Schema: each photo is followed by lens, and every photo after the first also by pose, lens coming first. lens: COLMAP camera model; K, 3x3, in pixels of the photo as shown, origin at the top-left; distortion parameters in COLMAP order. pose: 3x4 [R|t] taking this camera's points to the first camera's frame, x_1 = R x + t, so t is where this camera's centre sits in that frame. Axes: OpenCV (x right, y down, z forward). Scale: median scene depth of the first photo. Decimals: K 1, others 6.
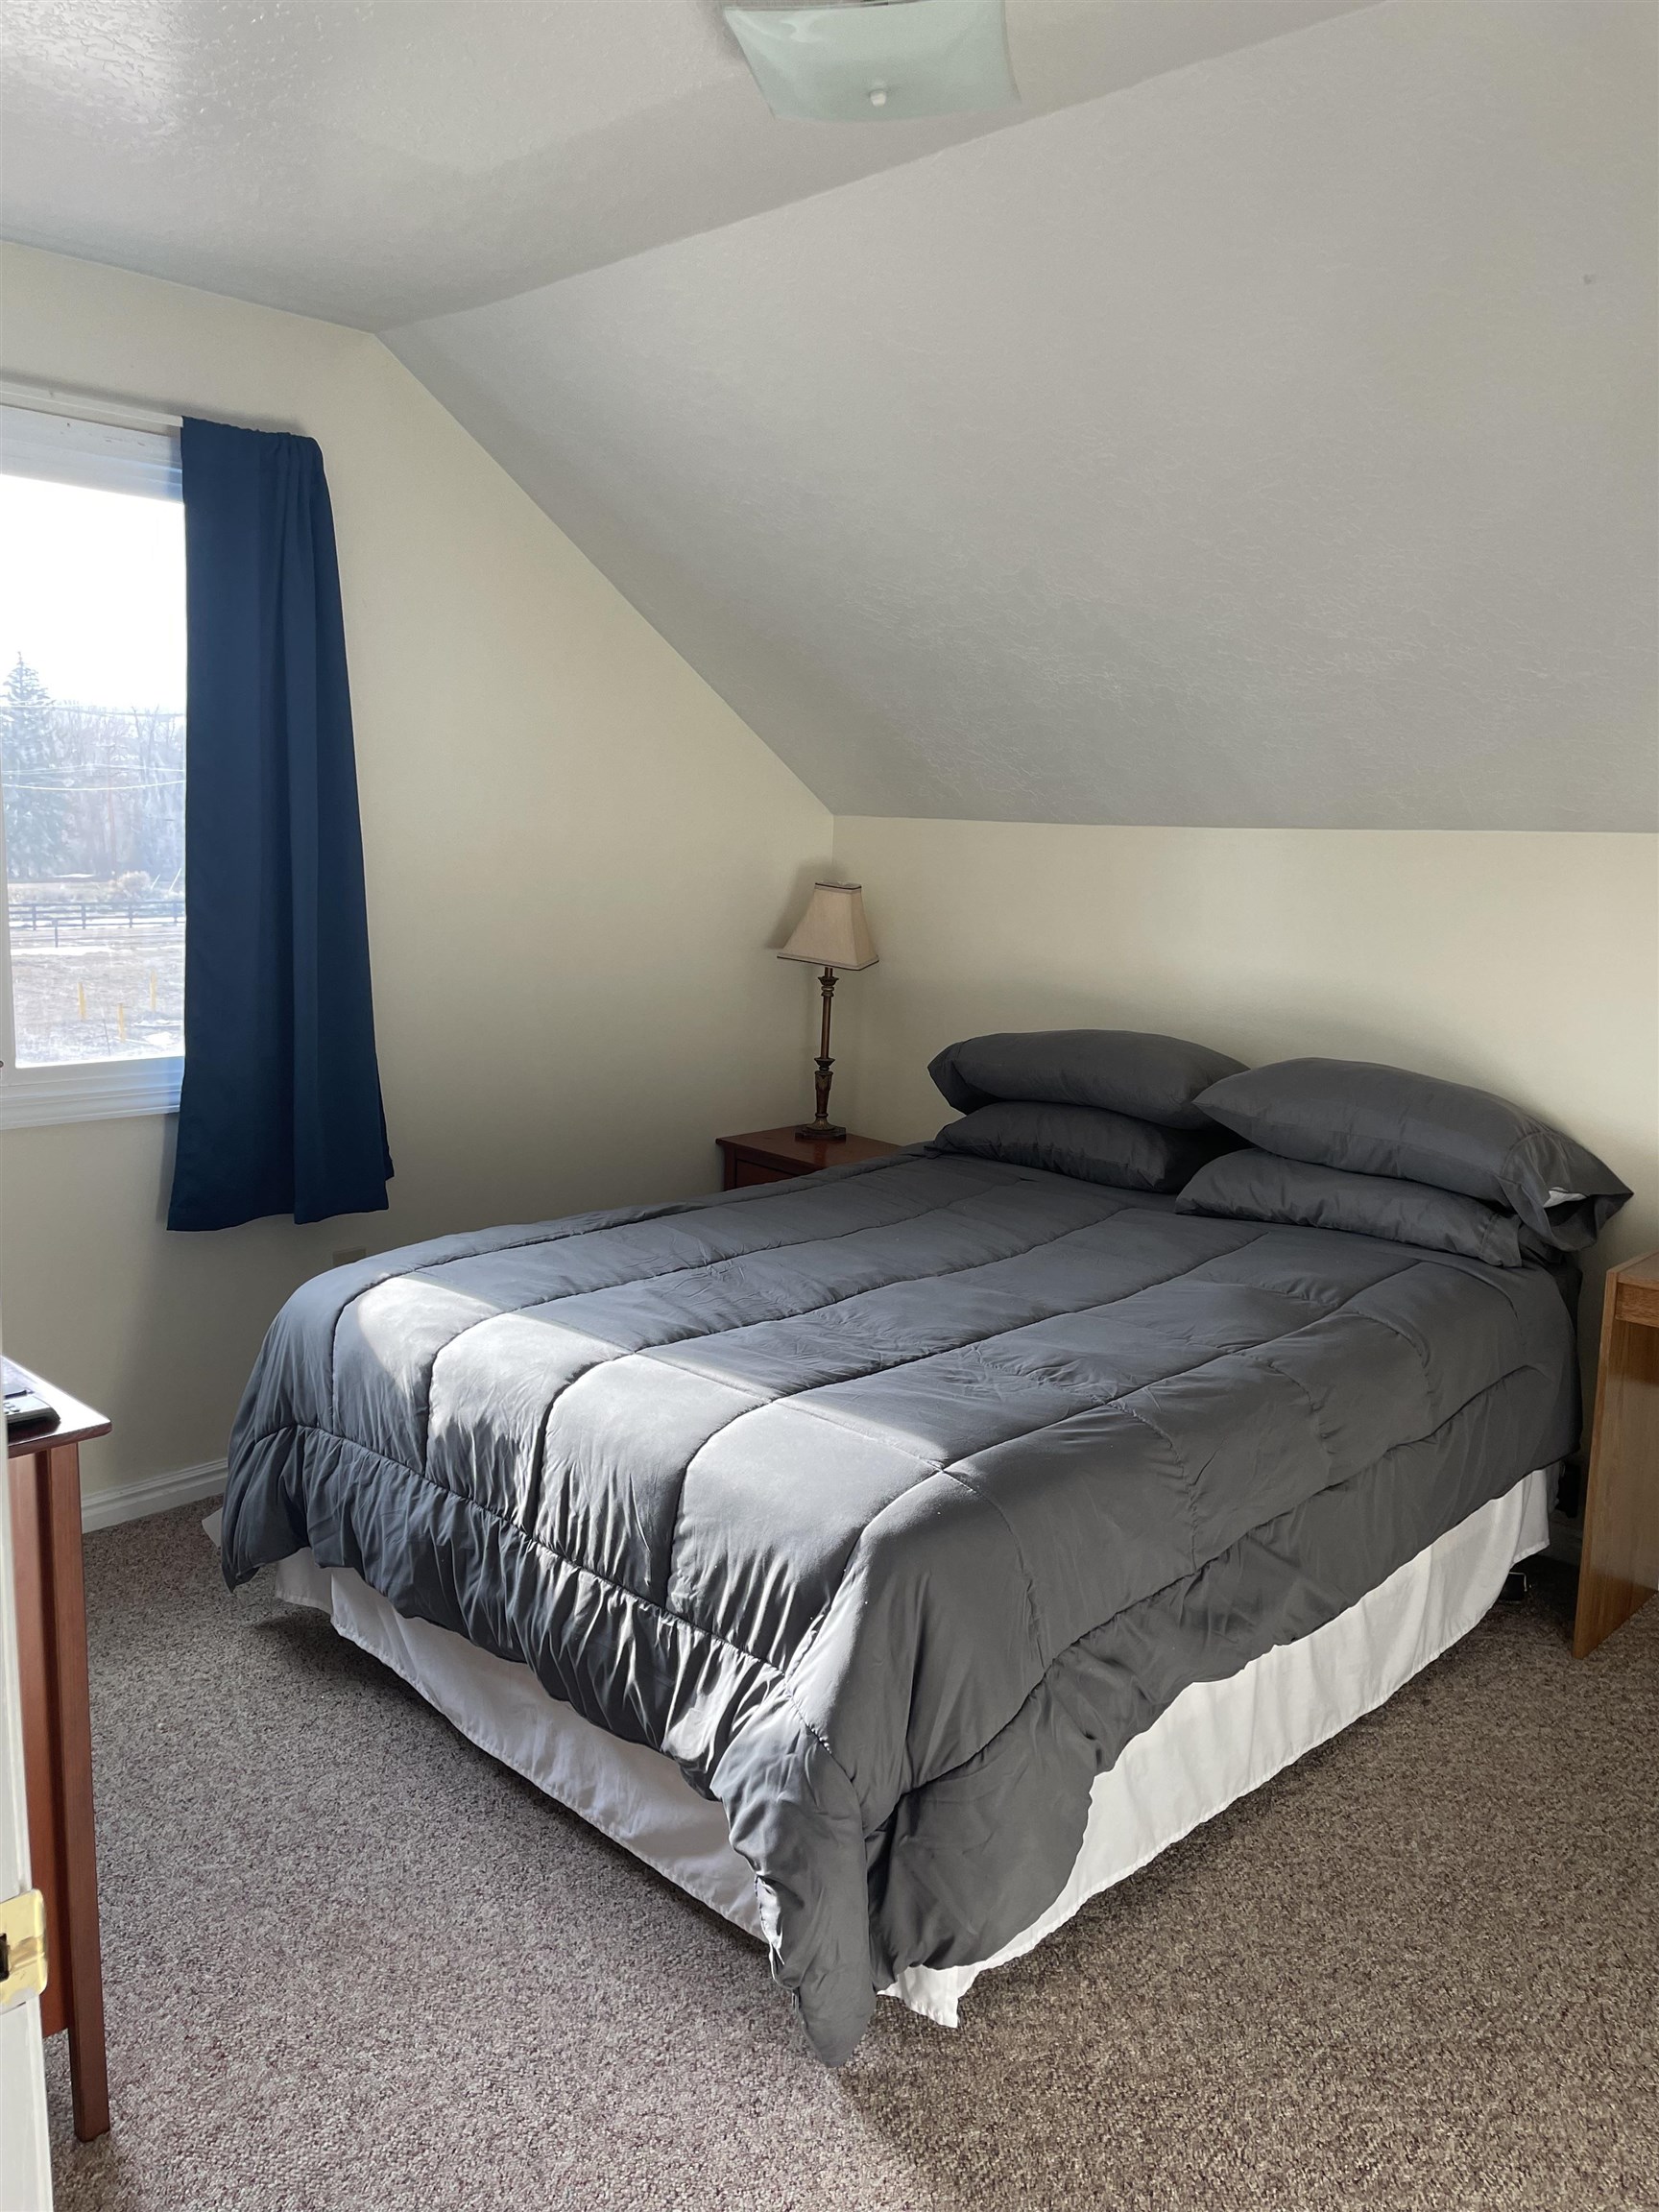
lens RADIAL K [[1672.3, 0, 813.6], [0, 1672.3, 1102.6], [0, 0, 1]] dist [0.071007, -0.097694]
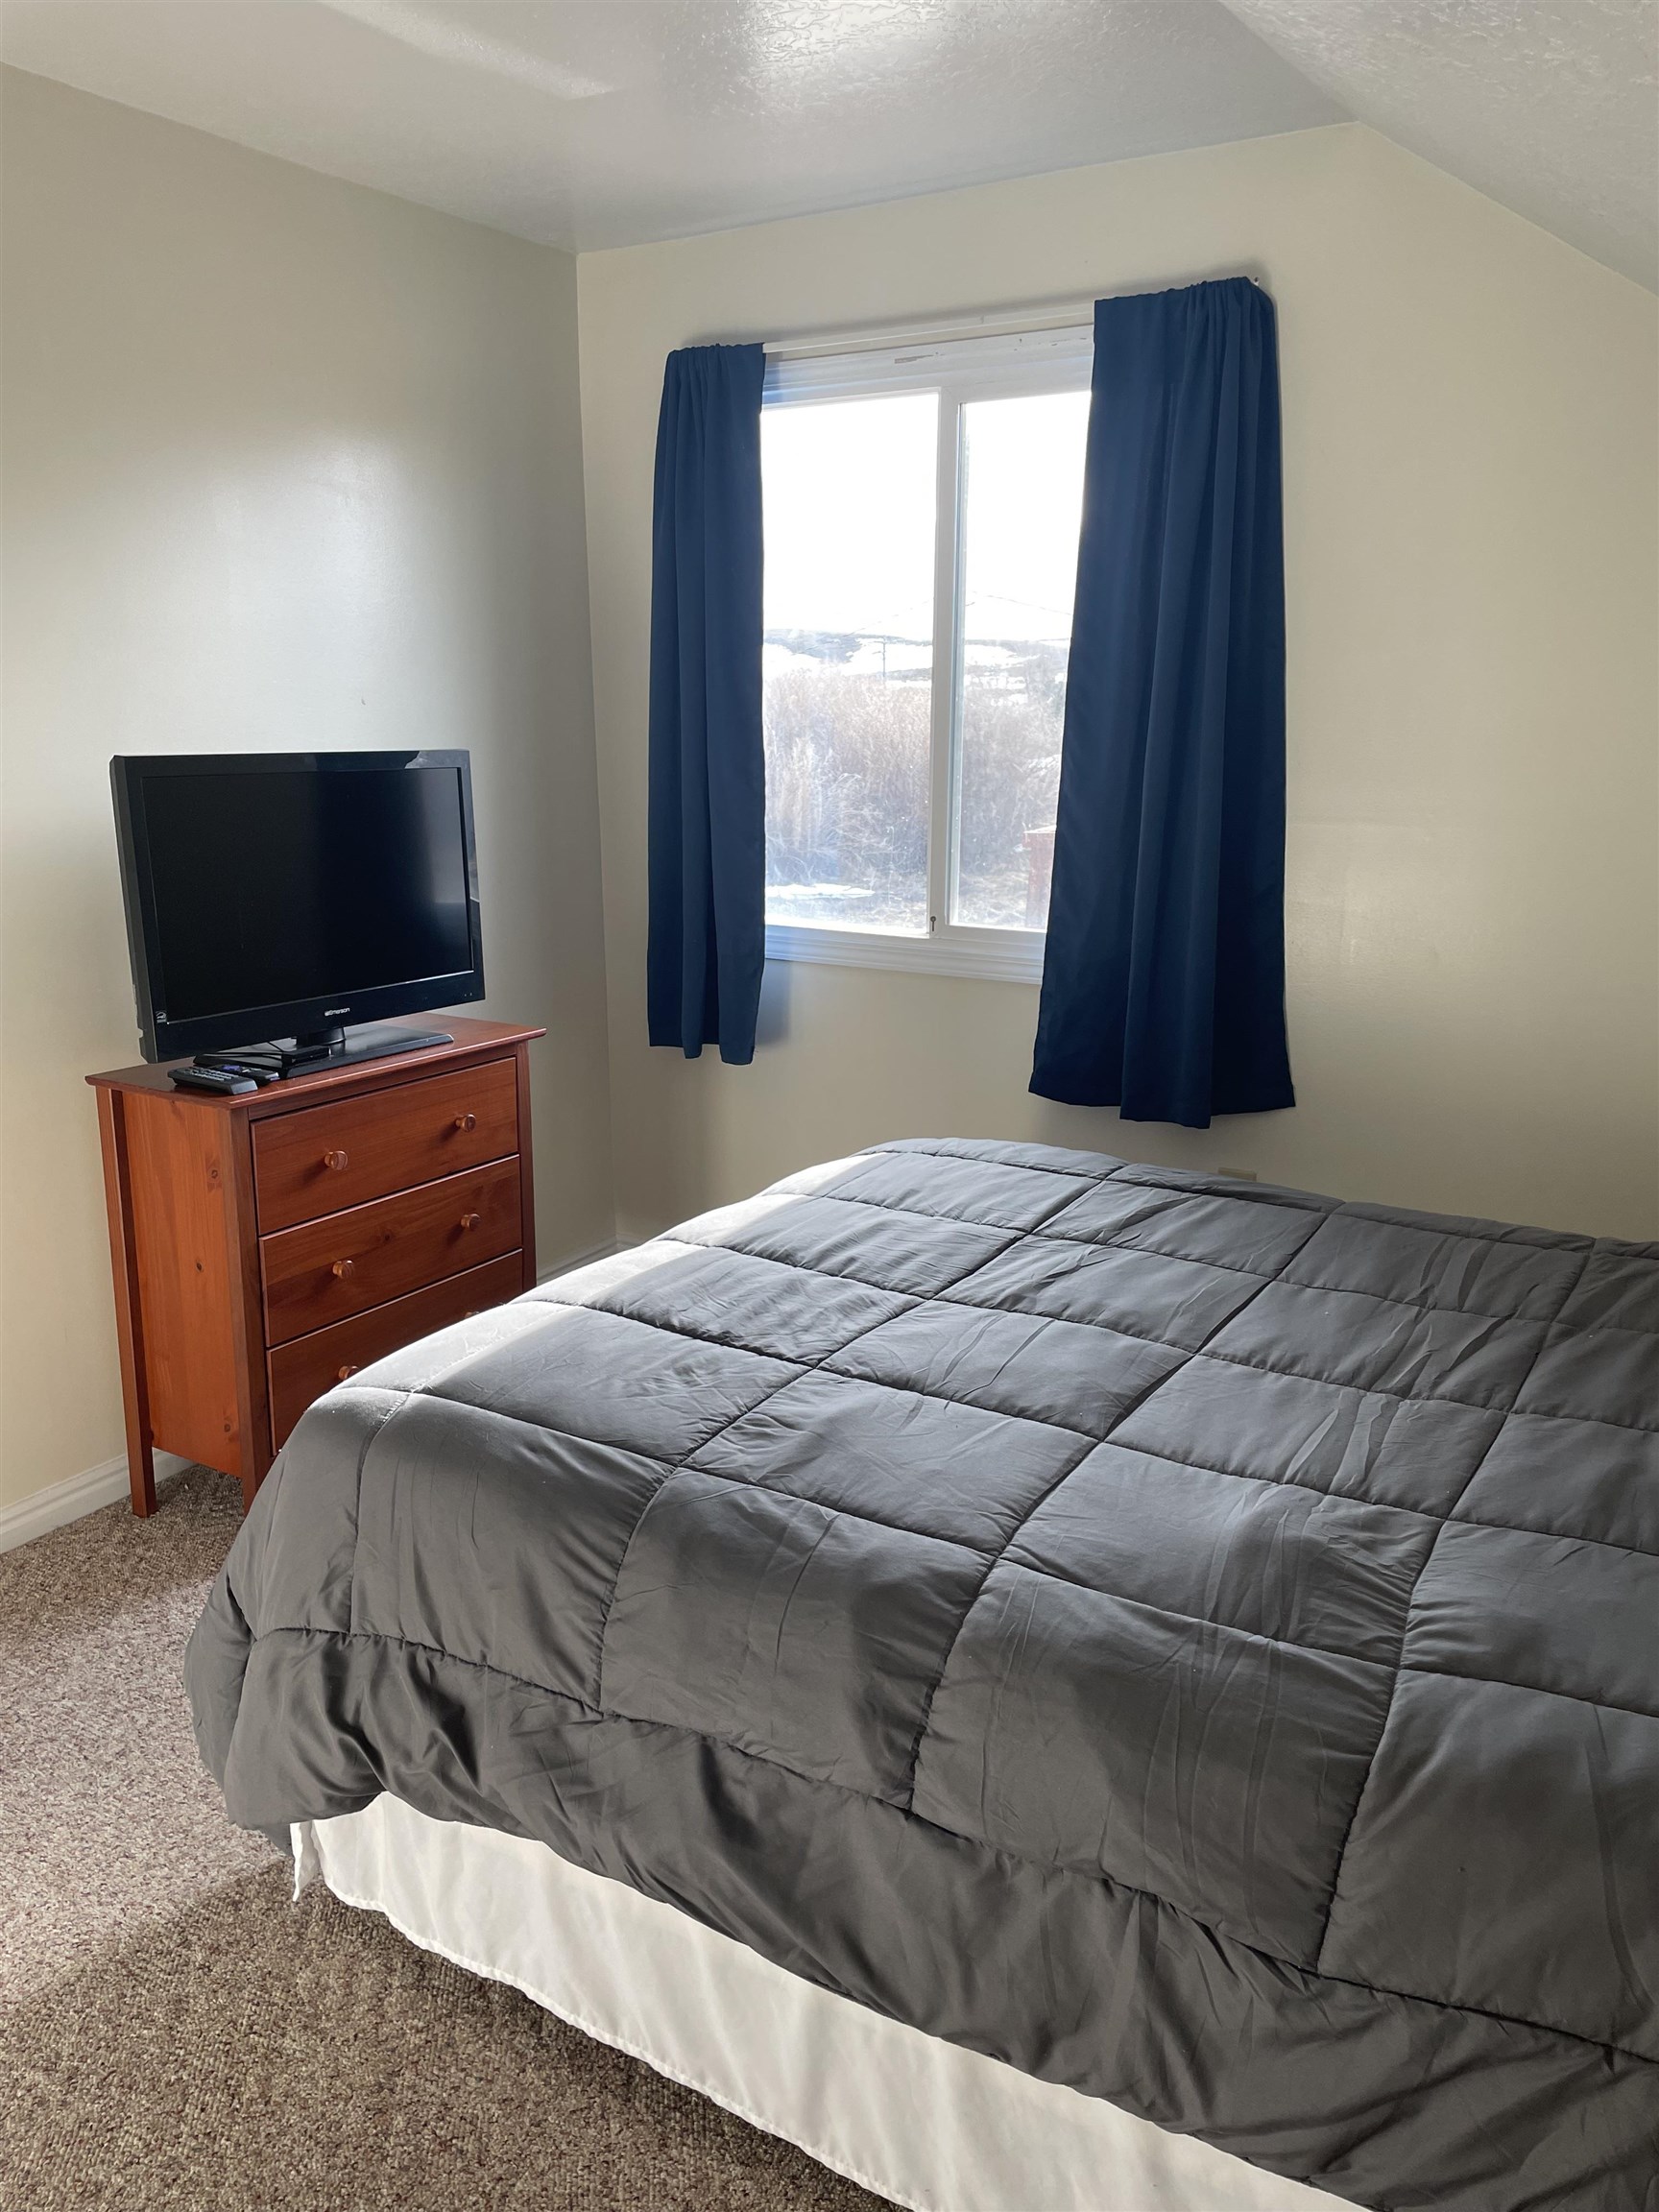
lens RADIAL K [[1672.3, 0, 815.3], [0, 1672.3, 1110.0], [0, 0, 1]] dist [0.071007, -0.097694]
pose [[0.214672, 0.207565, -0.954376, 0.764034], [-0.149960, 0.972575, 0.177791, -0.103963], [0.965105, 0.104952, 0.239912, 0.756569]]
